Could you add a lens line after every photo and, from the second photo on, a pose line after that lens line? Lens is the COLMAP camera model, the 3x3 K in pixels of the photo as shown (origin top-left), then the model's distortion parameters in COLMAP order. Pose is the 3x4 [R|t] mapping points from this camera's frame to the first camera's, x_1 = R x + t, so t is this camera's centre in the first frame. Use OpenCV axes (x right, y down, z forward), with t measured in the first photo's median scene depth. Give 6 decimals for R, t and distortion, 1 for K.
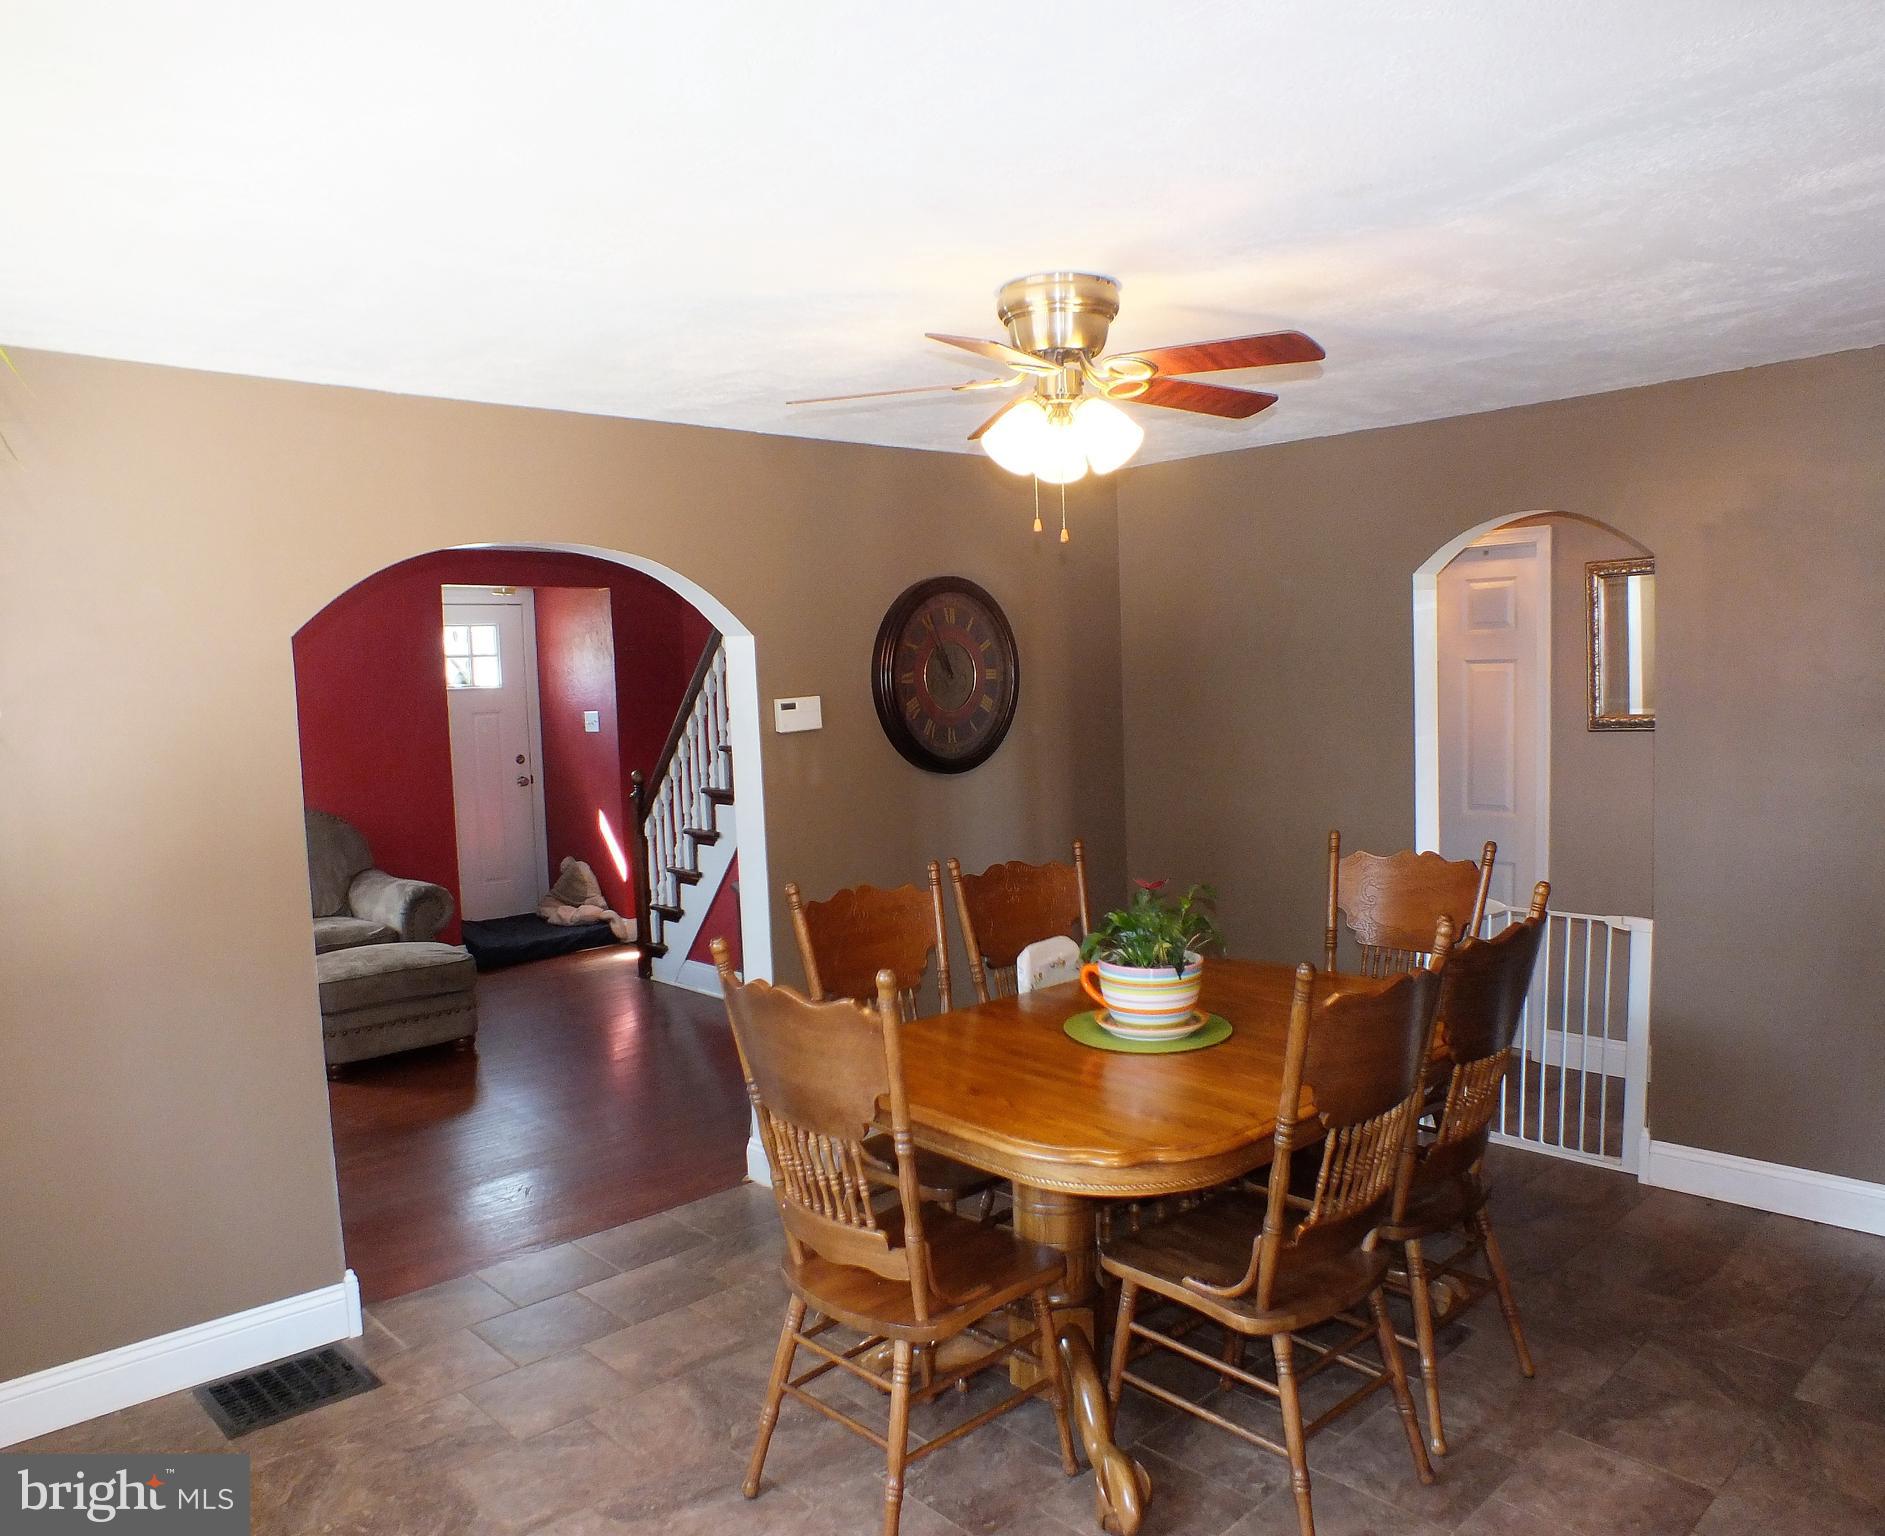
lens RADIAL K [[1321.5, 0, 945.9], [0, 1321.5, 766.7], [0, 0, 1]] dist [-0.046830, -0.000925]
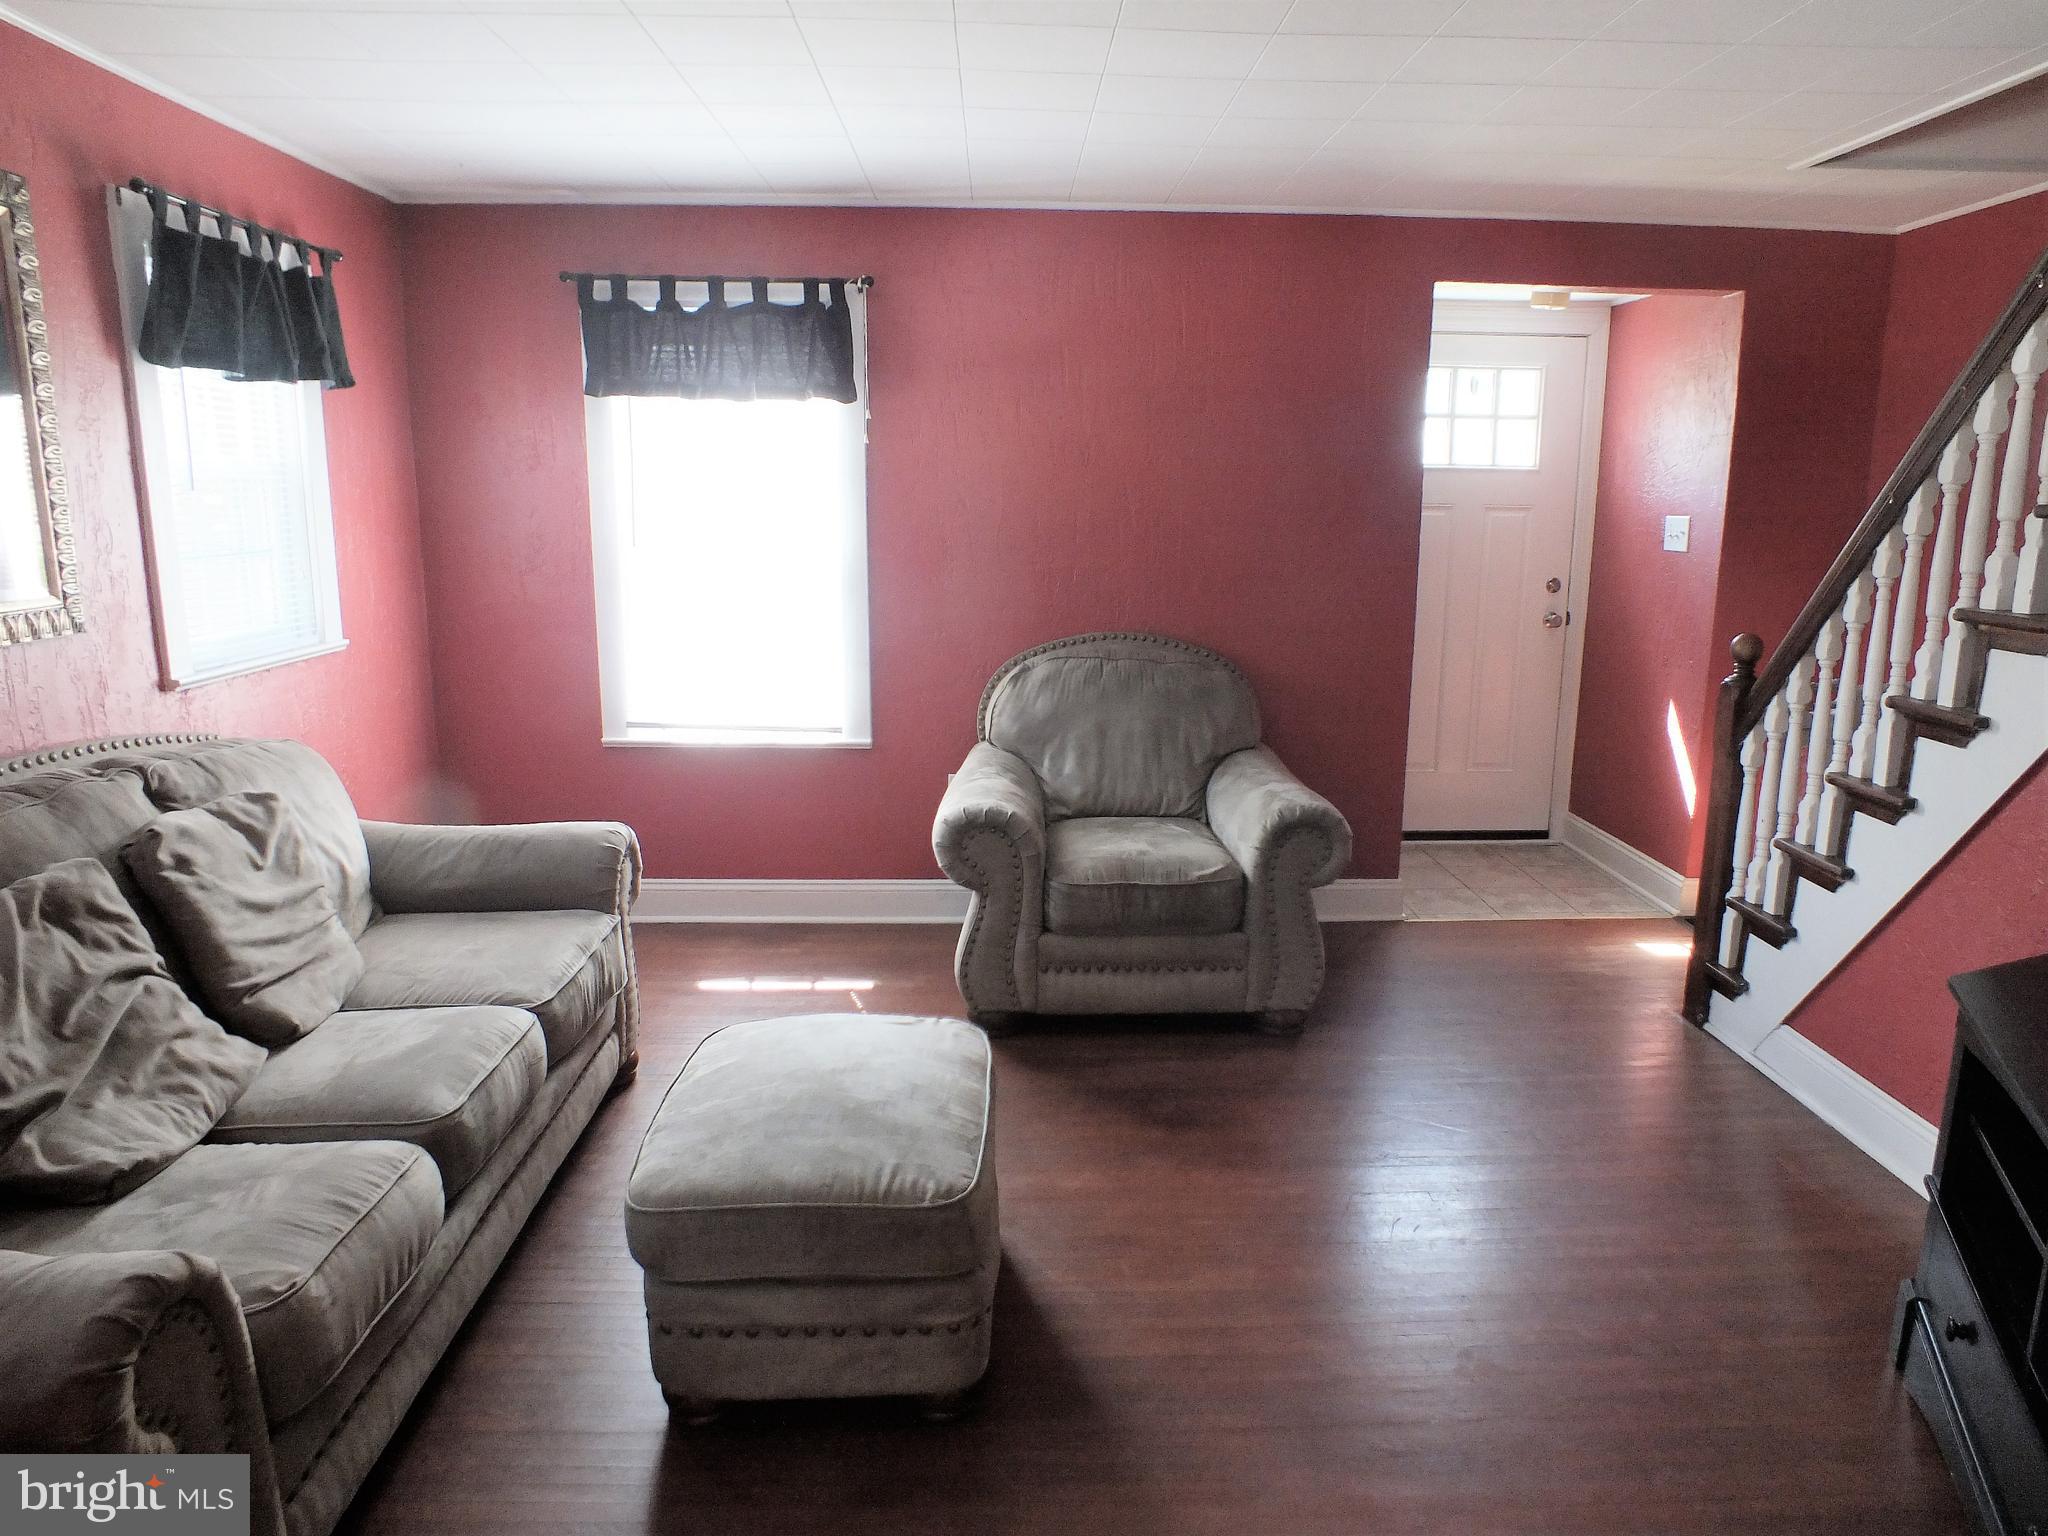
lens RADIAL K [[1344.9, 0, 1029.3], [0, 1344.9, 768.6], [0, 0, 1]] dist [-0.053309, 0.014450]
pose [[0.745258, 0.175995, -0.643130, -0.102737], [-0.081194, 0.981312, 0.174453, -0.013723], [0.661814, -0.077794, 0.745620, 0.434069]]
